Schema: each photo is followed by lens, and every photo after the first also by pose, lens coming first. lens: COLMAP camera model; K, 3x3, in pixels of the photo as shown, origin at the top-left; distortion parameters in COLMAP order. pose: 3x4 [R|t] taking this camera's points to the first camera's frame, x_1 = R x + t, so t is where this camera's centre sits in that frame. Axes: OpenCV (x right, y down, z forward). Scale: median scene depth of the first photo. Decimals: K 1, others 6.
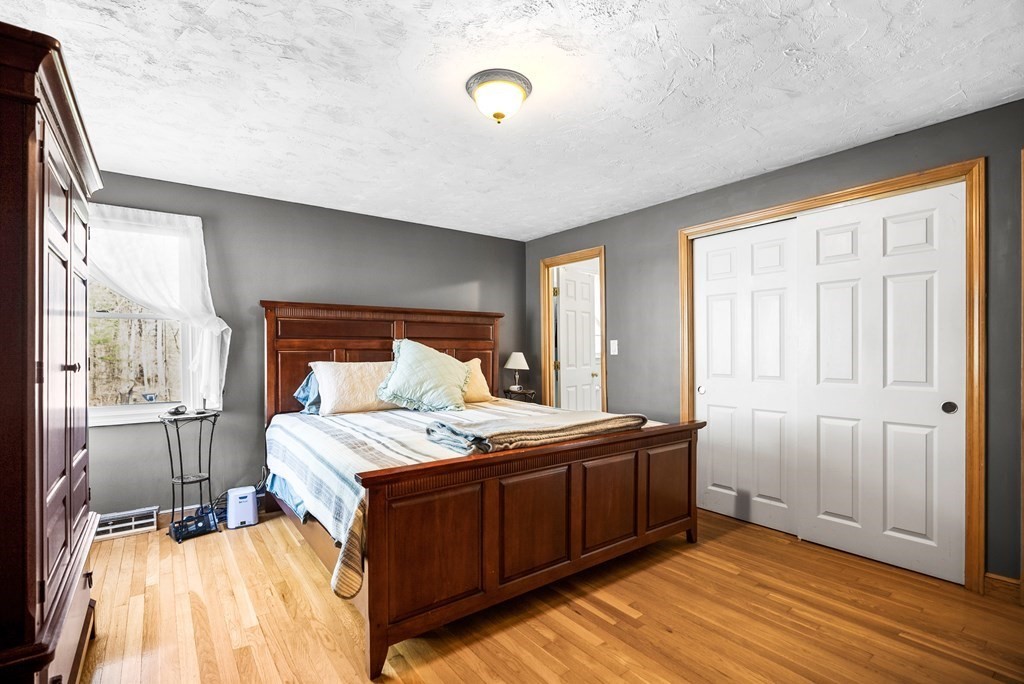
lens RADIAL K [[471.7, 0, 515.3], [0, 471.7, 349.0], [0, 0, 1]] dist [-0.015654, 0.005042]
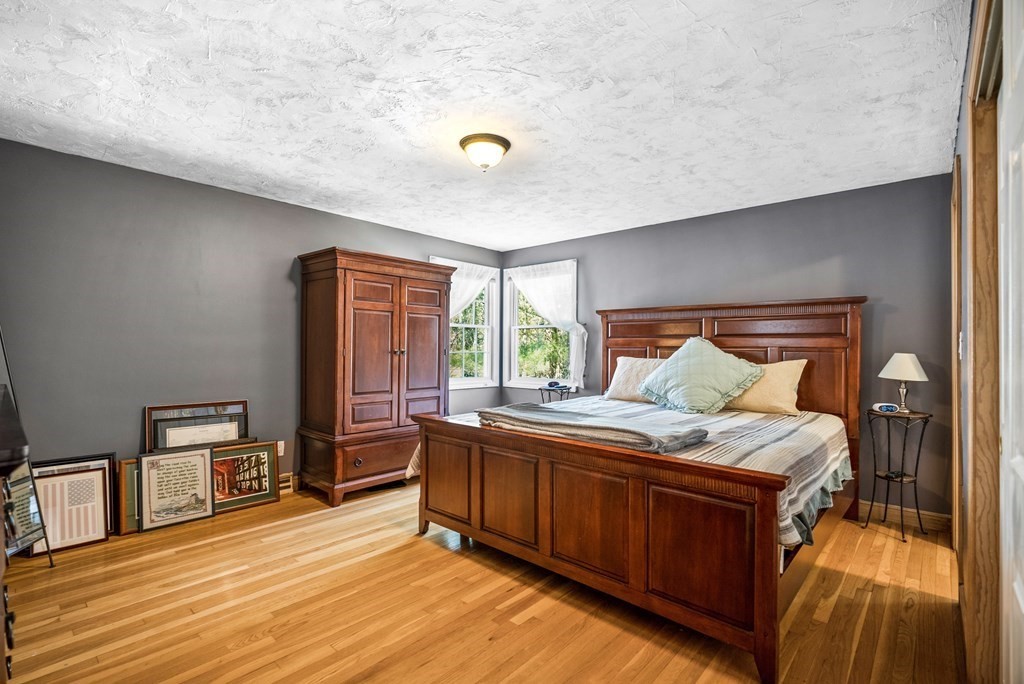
lens RADIAL K [[471.7, 0, 515.9], [0, 471.7, 342.6], [0, 0, 1]] dist [-0.015654, 0.005042]
pose [[0.193455, -0.003795, -0.981102, 0.997625], [-0.005840, 0.999970, -0.005019, -0.002483], [0.981092, 0.006700, 0.193427, 0.665389]]
